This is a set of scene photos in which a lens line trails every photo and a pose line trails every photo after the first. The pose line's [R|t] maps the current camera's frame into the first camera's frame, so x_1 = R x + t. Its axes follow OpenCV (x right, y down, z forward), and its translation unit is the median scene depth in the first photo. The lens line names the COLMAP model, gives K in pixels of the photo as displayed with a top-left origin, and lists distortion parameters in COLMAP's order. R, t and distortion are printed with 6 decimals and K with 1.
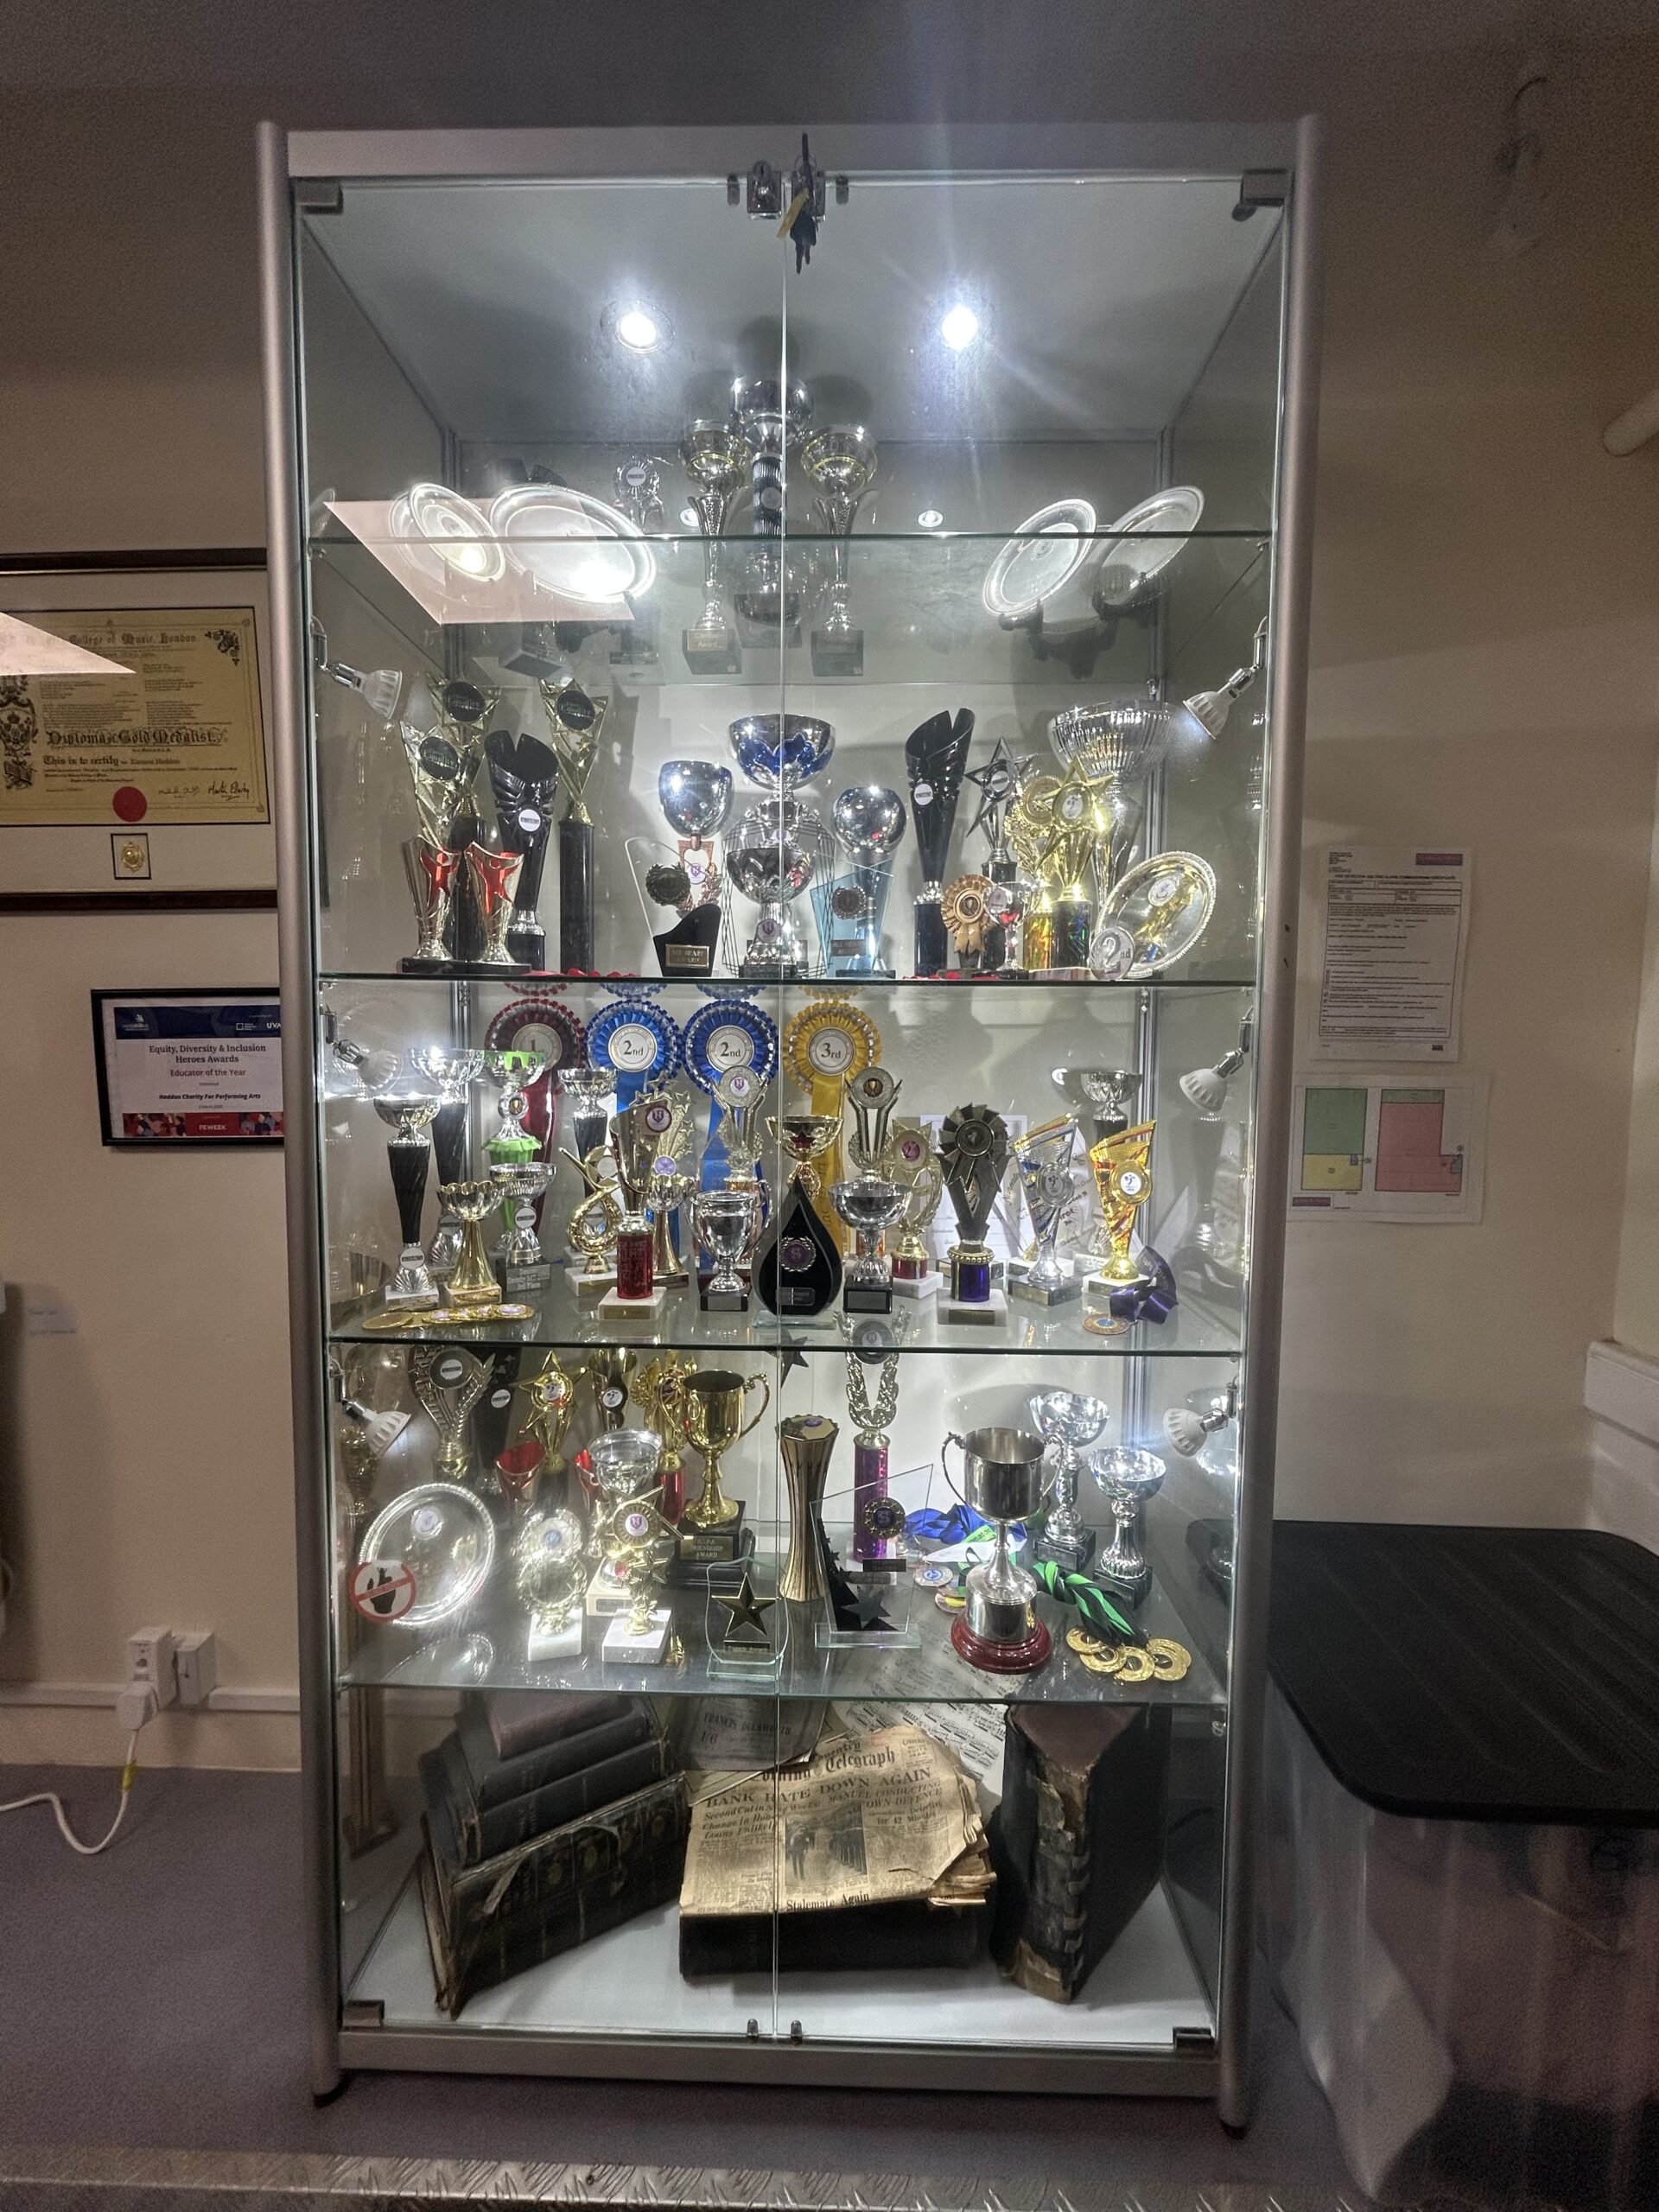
lens RADIAL K [[889.9, 0, 828.1], [0, 889.9, 1107.4], [0, 0, 1]] dist [-0.002643, -0.000288]
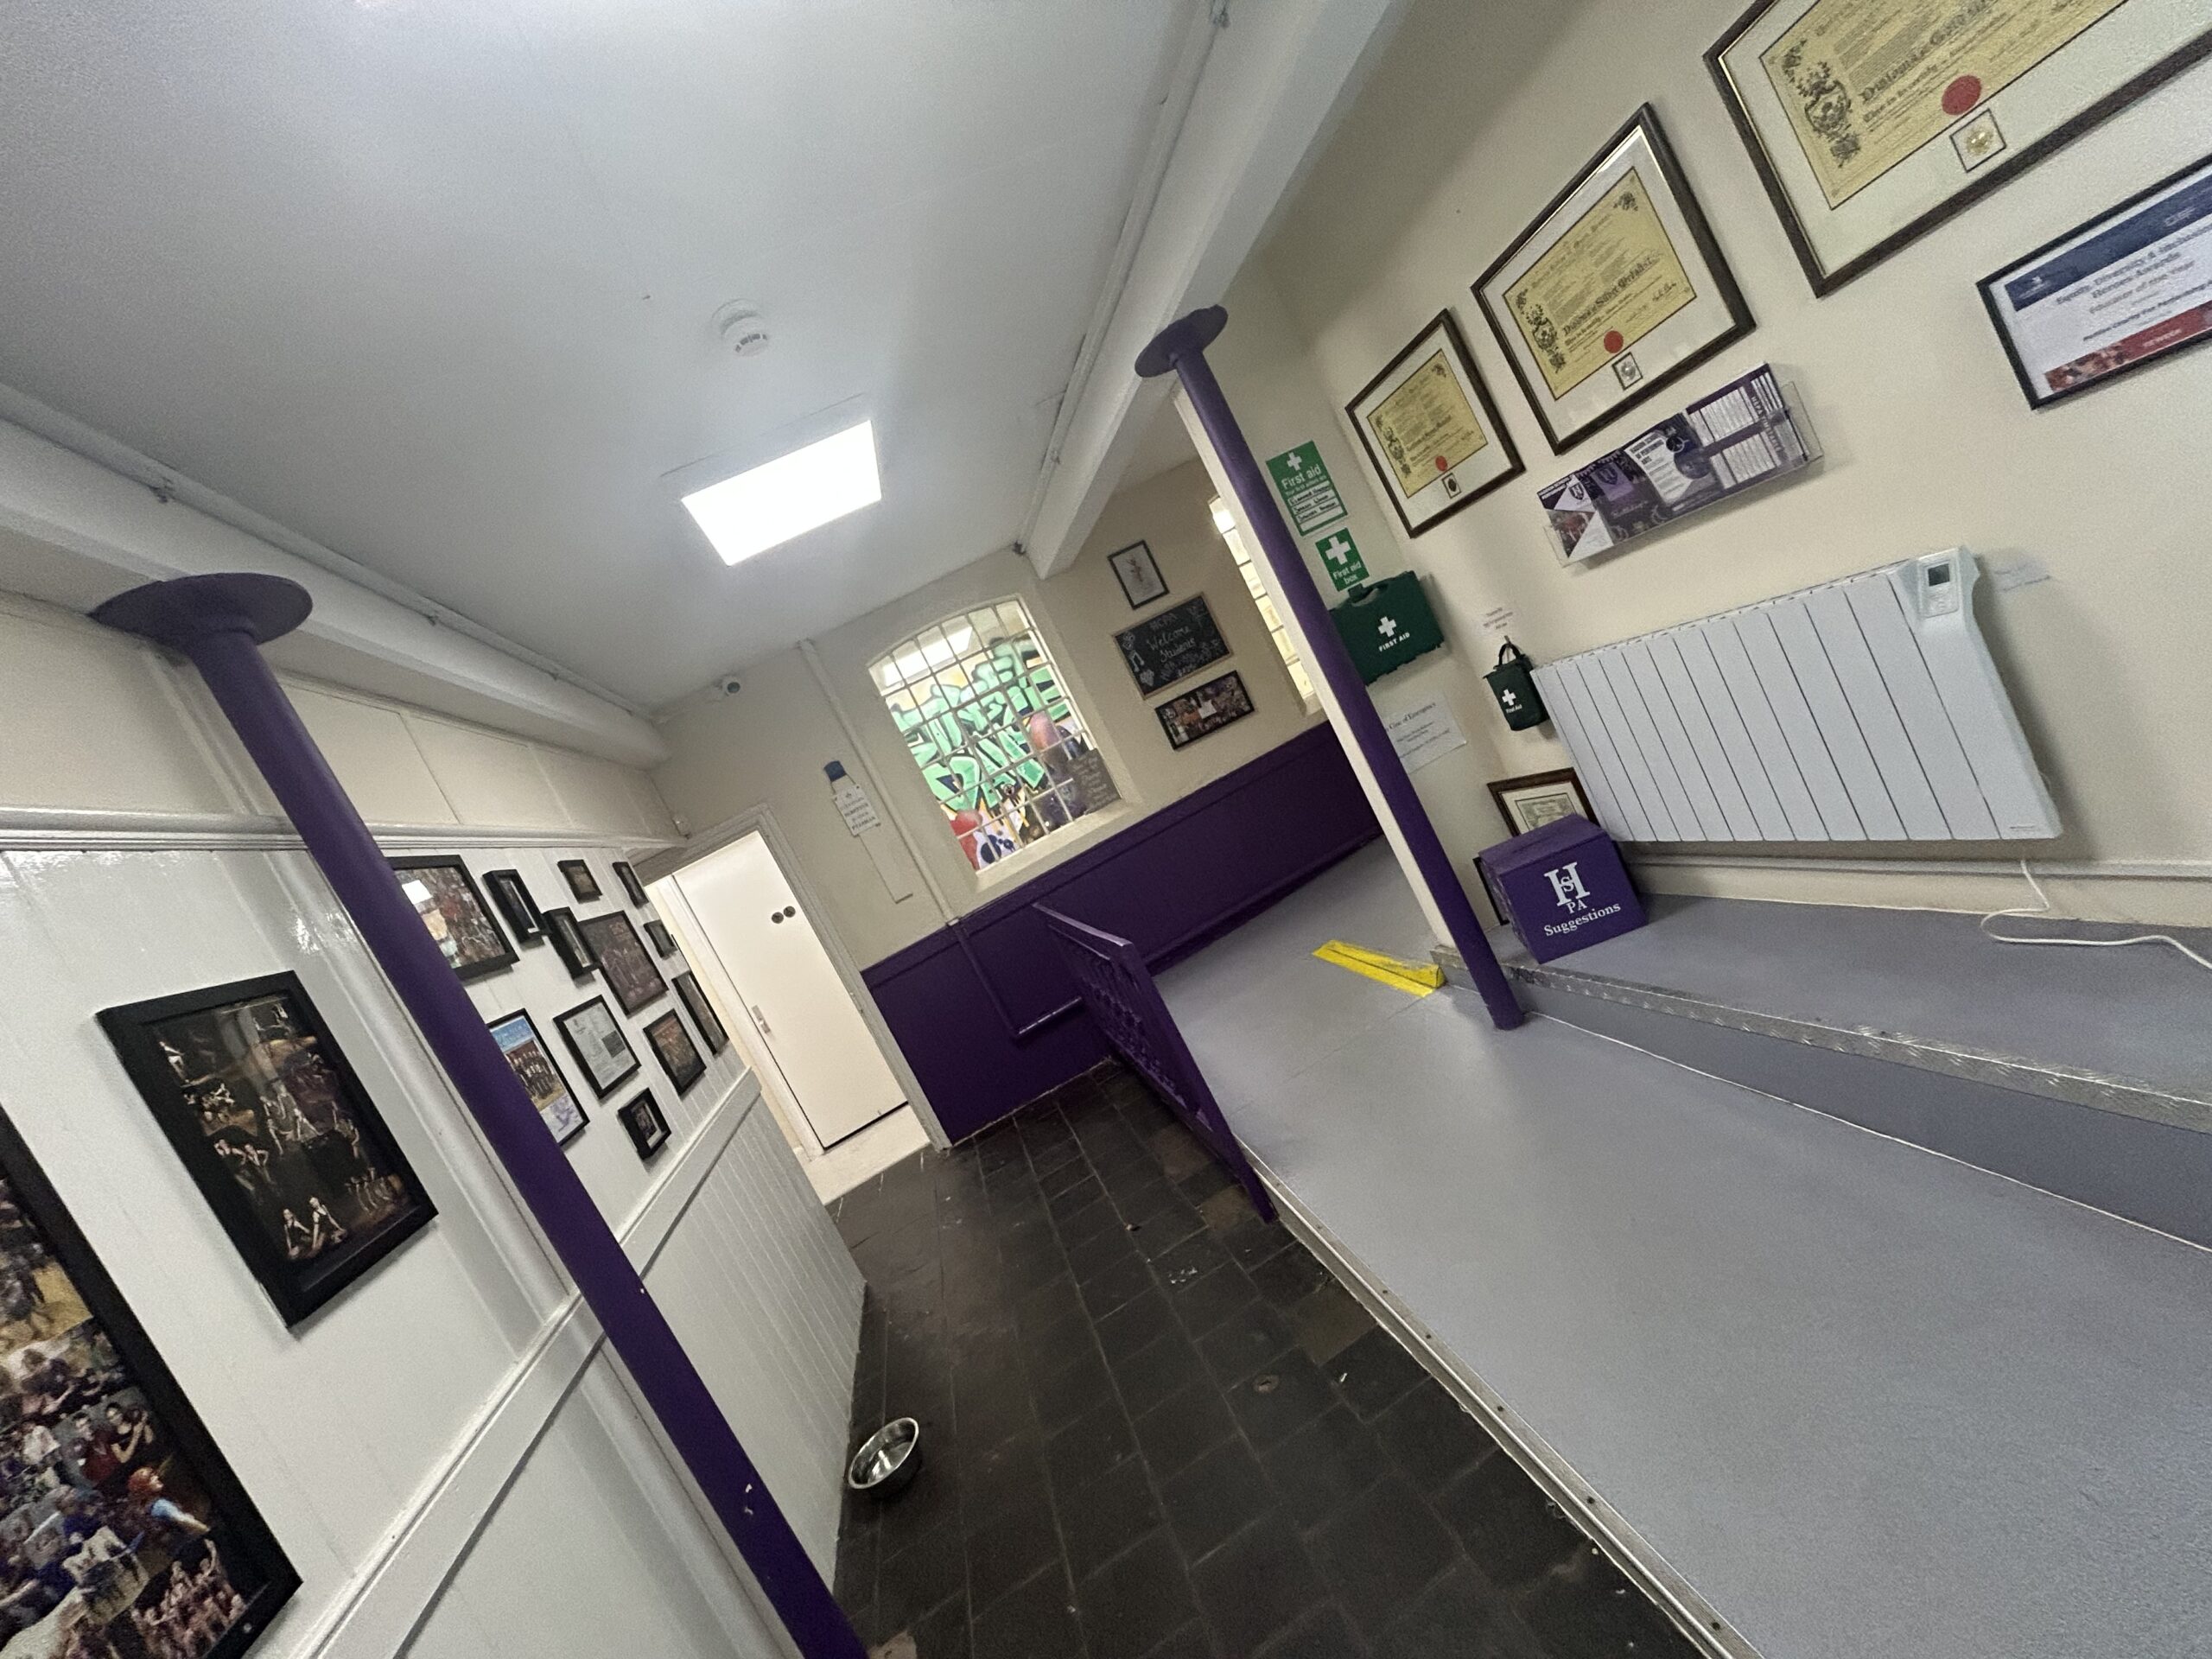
lens RADIAL K [[889.9, 0, 1103.9], [0, 889.9, 827.9], [0, 0, 1]] dist [-0.002643, -0.000288]
pose [[0.219445, -0.040079, -0.974801, -0.006885], [0.398254, 0.915800, 0.052001, 0.001040], [0.890639, -0.399630, 0.216929, -0.494189]]
